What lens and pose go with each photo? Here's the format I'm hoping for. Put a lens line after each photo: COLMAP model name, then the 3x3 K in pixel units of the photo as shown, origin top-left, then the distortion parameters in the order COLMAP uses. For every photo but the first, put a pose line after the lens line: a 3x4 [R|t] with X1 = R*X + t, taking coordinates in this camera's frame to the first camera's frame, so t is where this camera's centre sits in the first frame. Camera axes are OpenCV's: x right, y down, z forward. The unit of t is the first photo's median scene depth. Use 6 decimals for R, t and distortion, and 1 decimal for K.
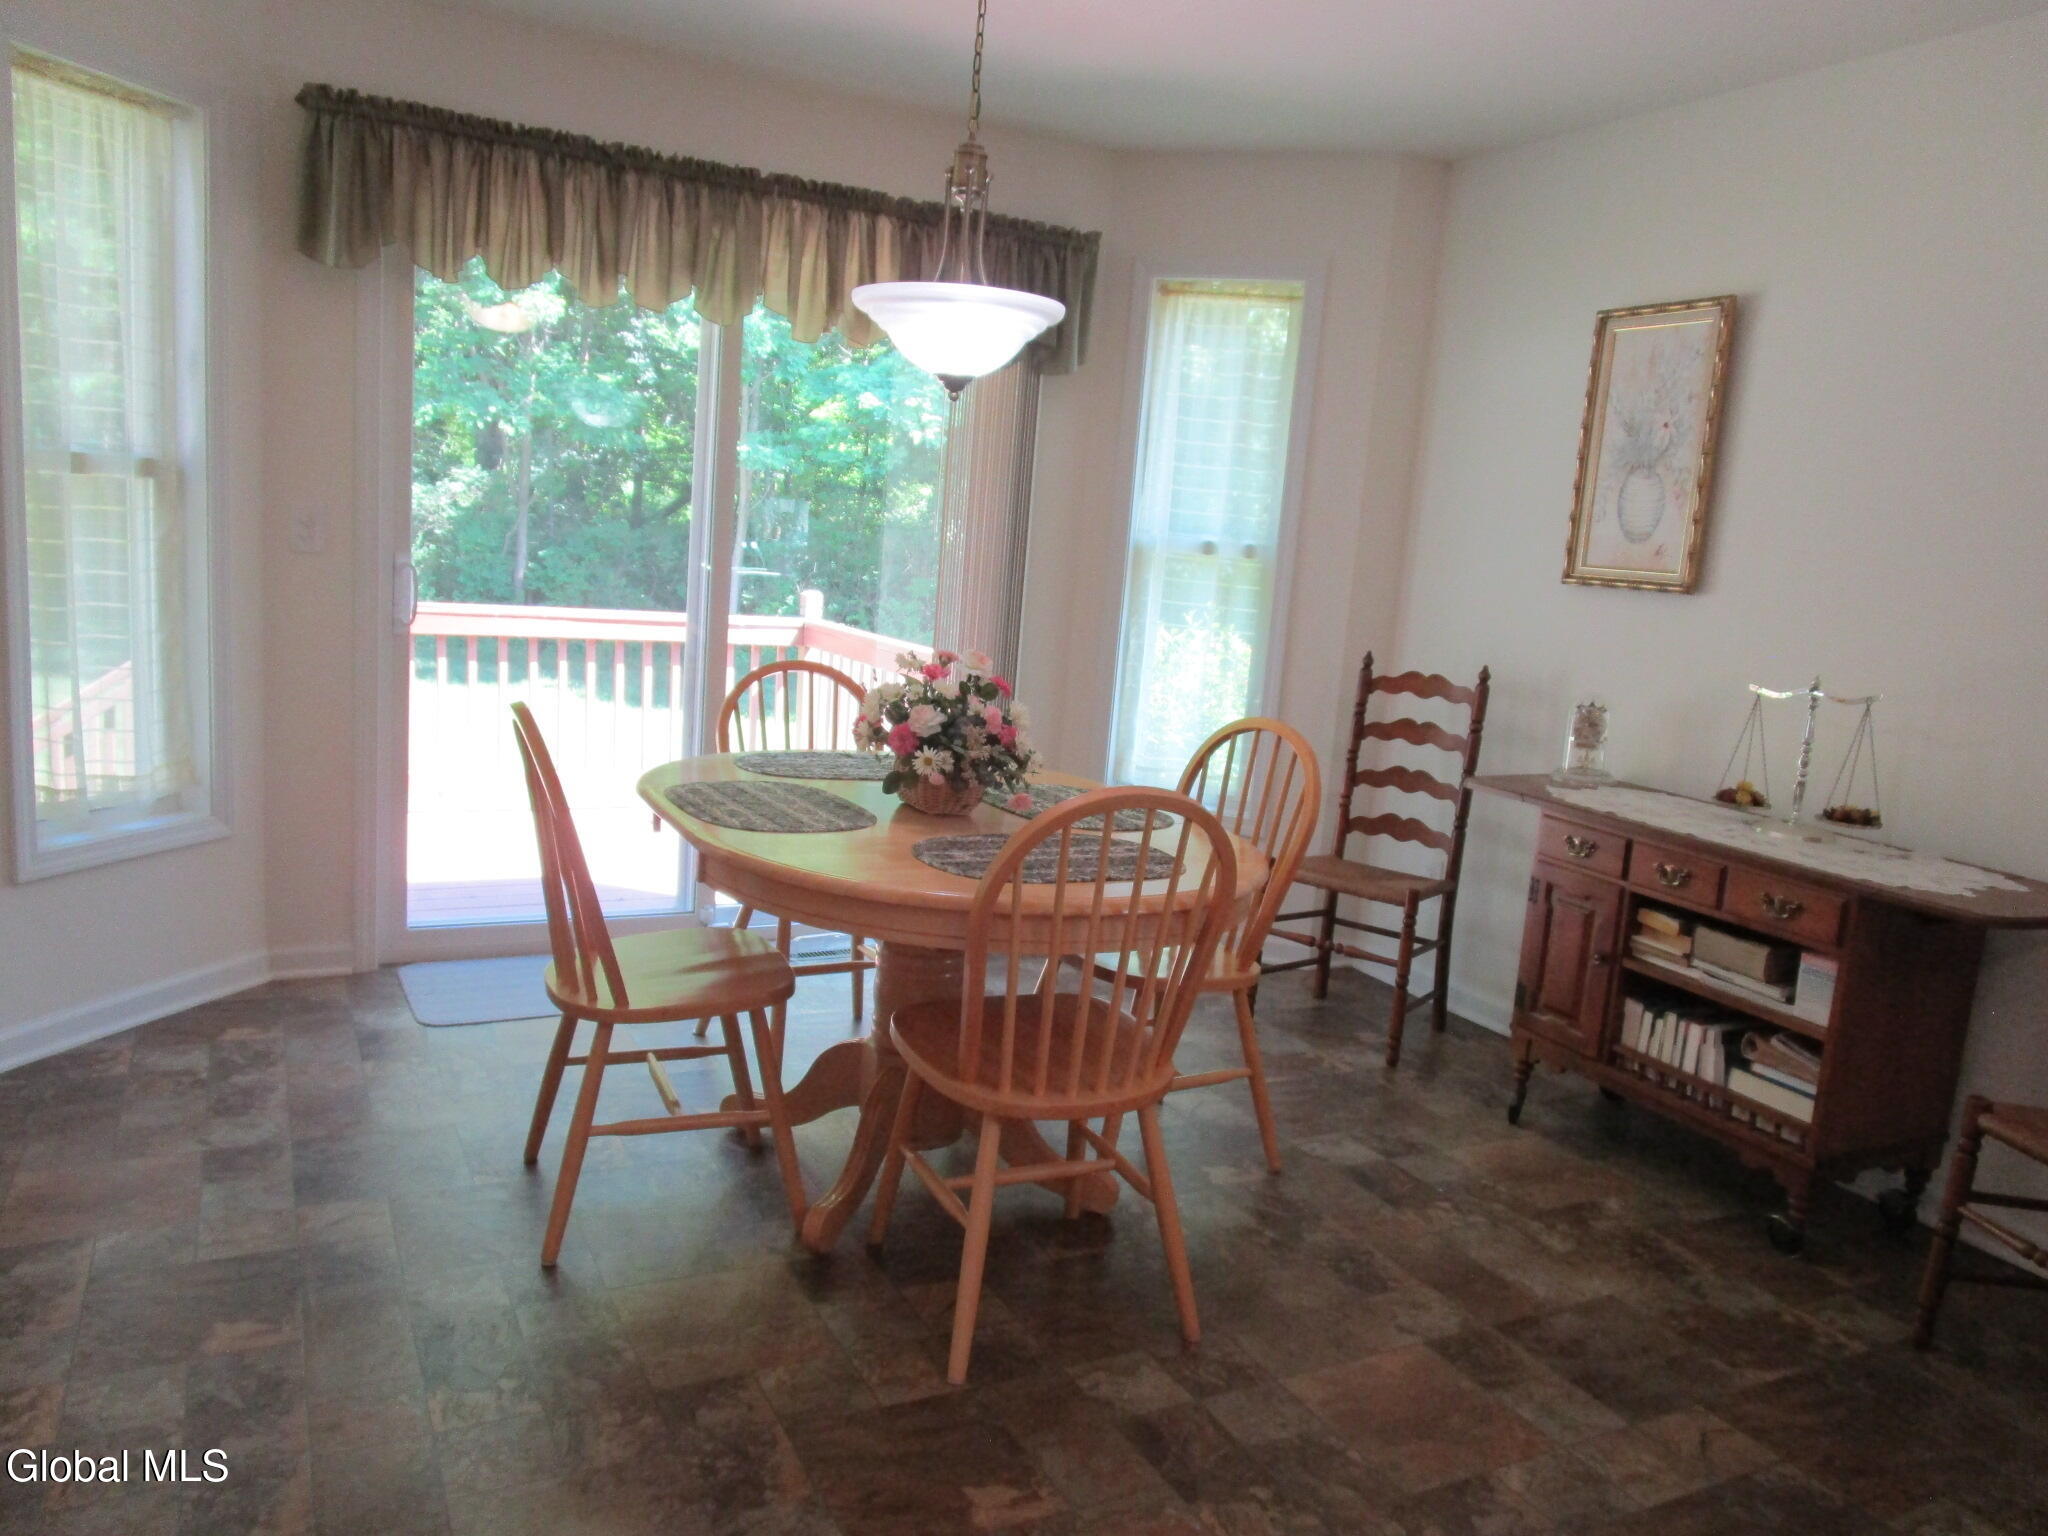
lens RADIAL K [[1465.9, 0, 1018.0], [0, 1465.9, 770.6], [0, 0, 1]] dist [-0.022788, 0.011130]
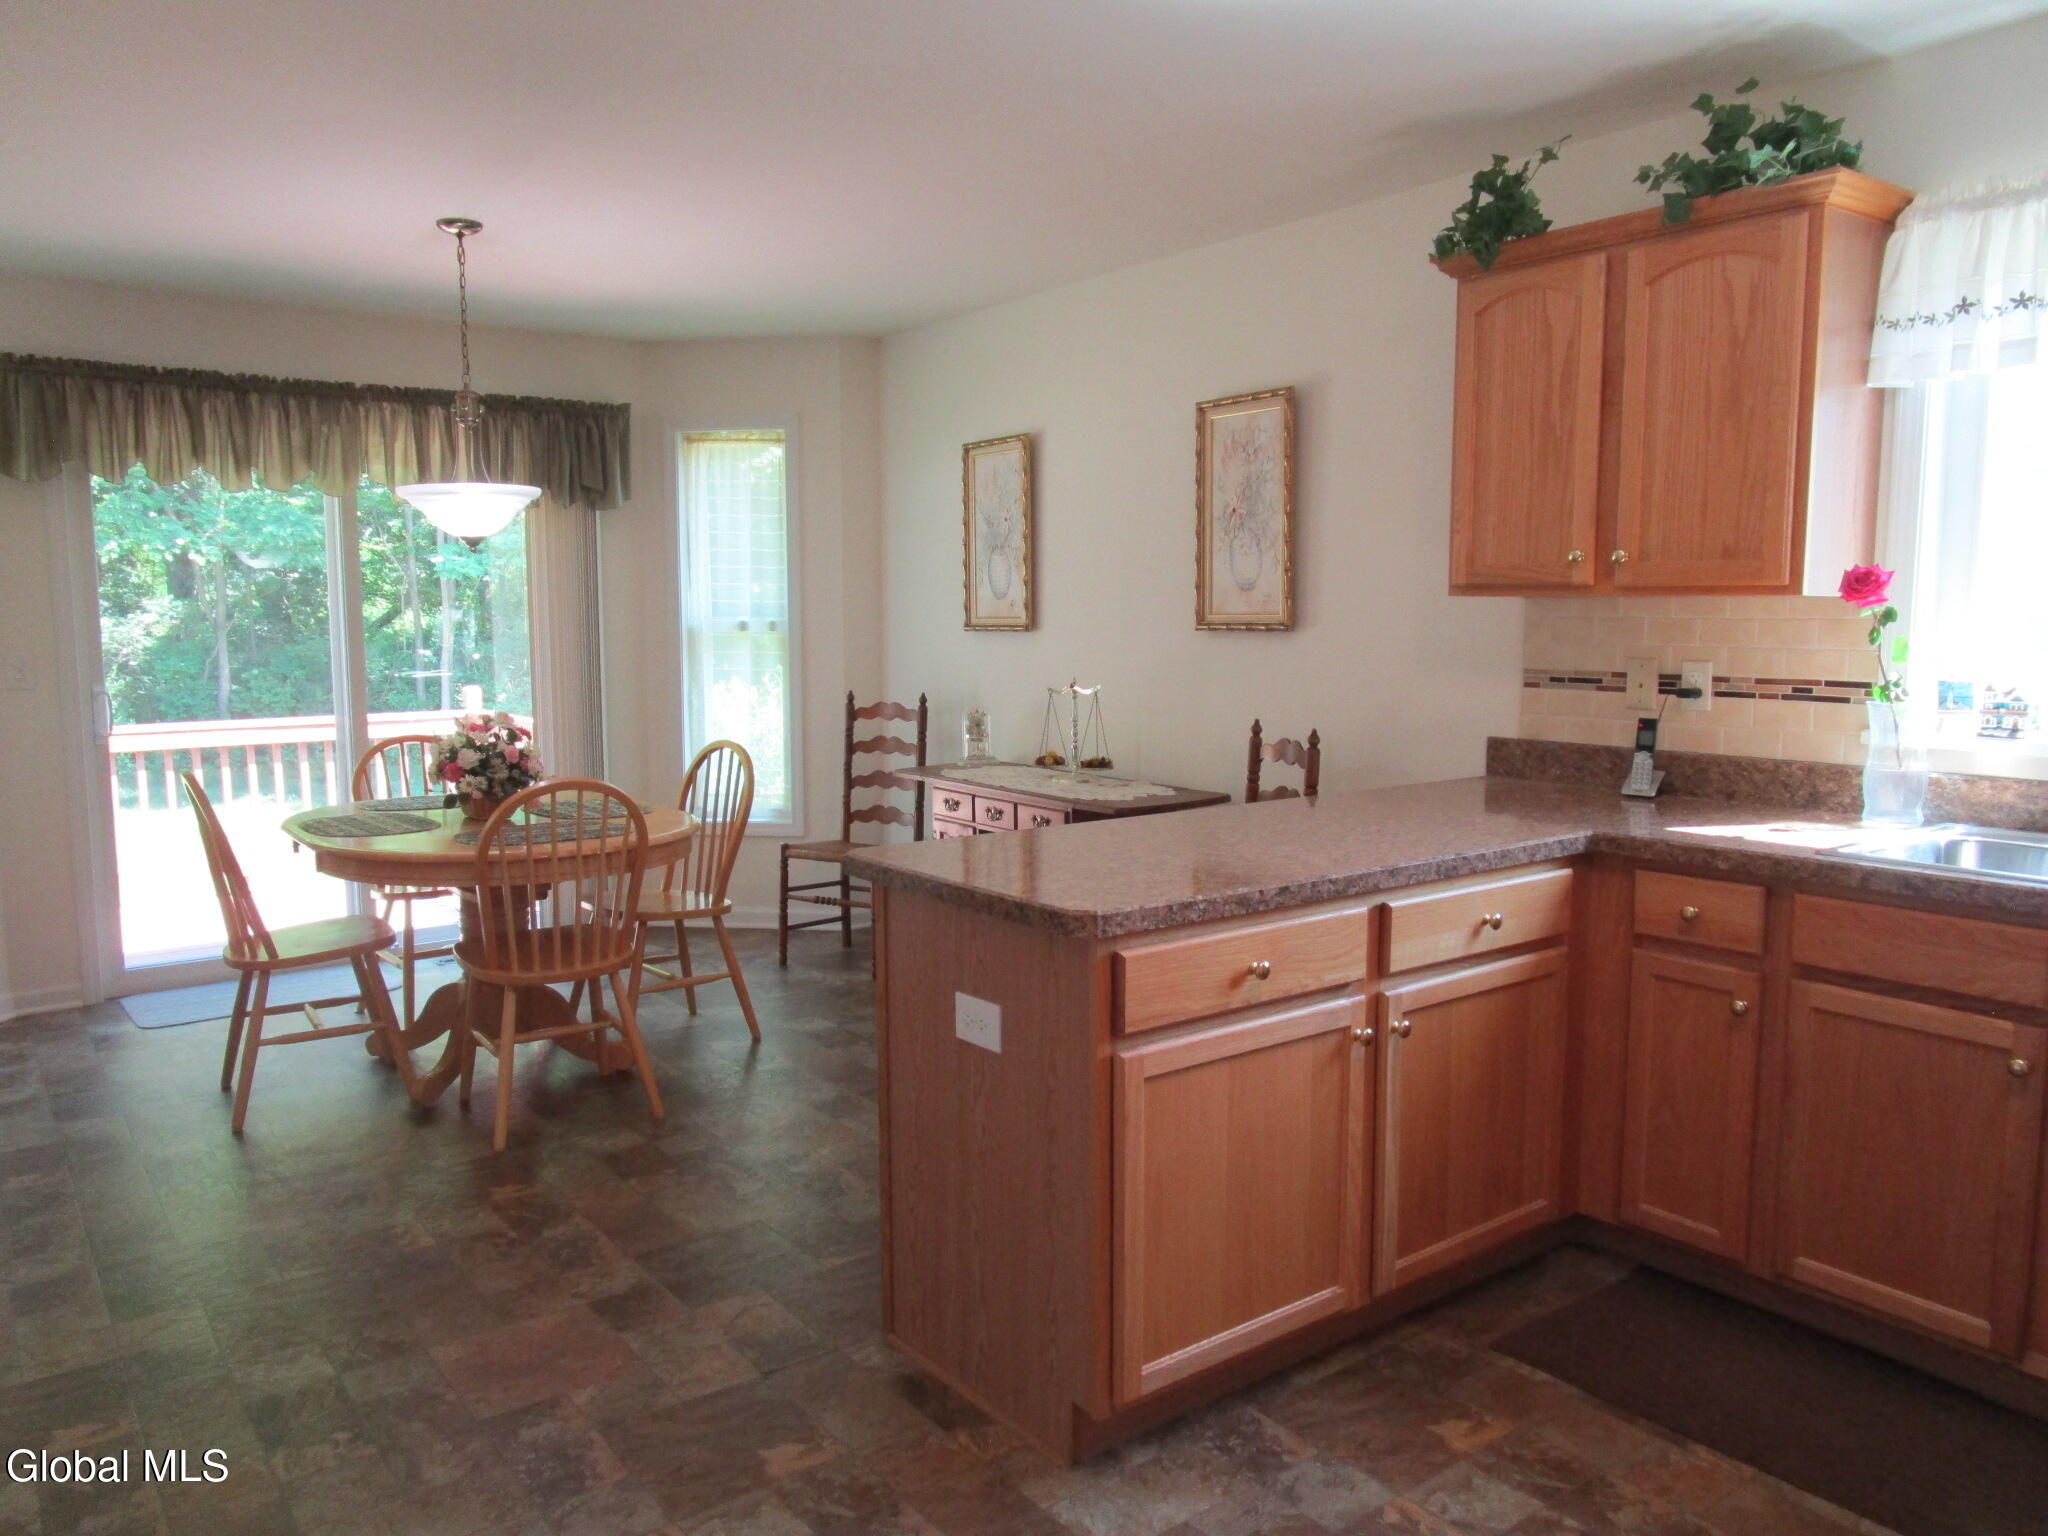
lens RADIAL K [[1465.9, 0, 1010.0], [0, 1465.9, 766.7], [0, 0, 1]] dist [-0.022788, 0.011130]
pose [[0.982626, -0.100120, 0.156274, 0.183212], [0.107594, 0.993386, -0.040098, 0.069524], [-0.151225, 0.056215, 0.986900, -0.436227]]
